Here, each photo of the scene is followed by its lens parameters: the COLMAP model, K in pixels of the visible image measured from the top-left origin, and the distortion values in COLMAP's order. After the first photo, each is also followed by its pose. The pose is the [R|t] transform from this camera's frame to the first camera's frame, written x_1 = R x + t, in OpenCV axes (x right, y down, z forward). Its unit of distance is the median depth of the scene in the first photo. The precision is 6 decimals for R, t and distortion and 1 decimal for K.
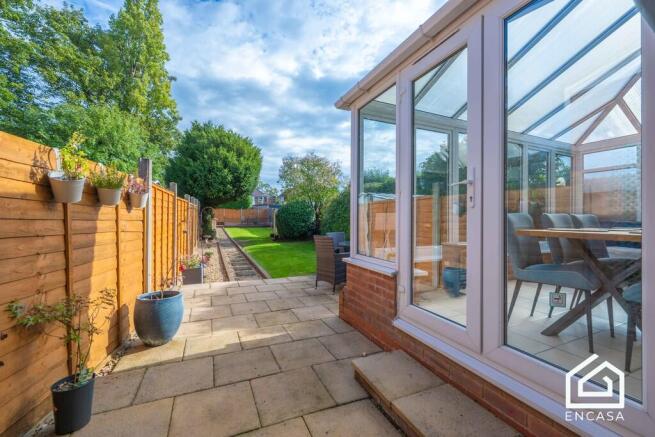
lens RADIAL K [[272.6, 0, 328.4], [0, 272.6, 218.2], [0, 0, 1]] dist [-0.002366, -0.000225]
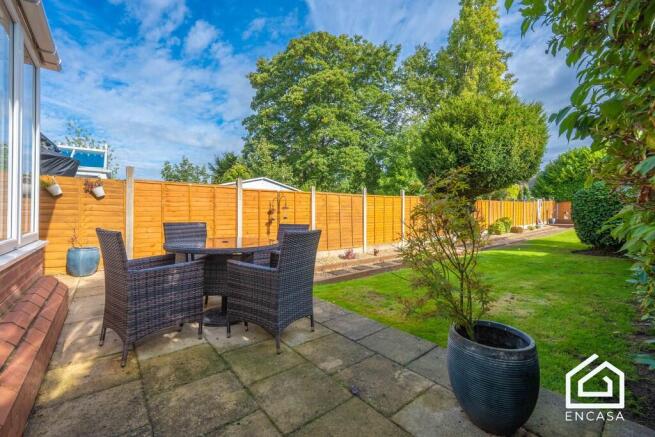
lens RADIAL K [[272.6, 0, 327.7], [0, 272.6, 215.7], [0, 0, 1]] dist [-0.002366, -0.000225]
pose [[0.270213, -0.000540, -0.962800, 0.288939], [0.003390, 0.999994, 0.000390, 0.013796], [0.962794, -0.003369, 0.270214, 0.436587]]
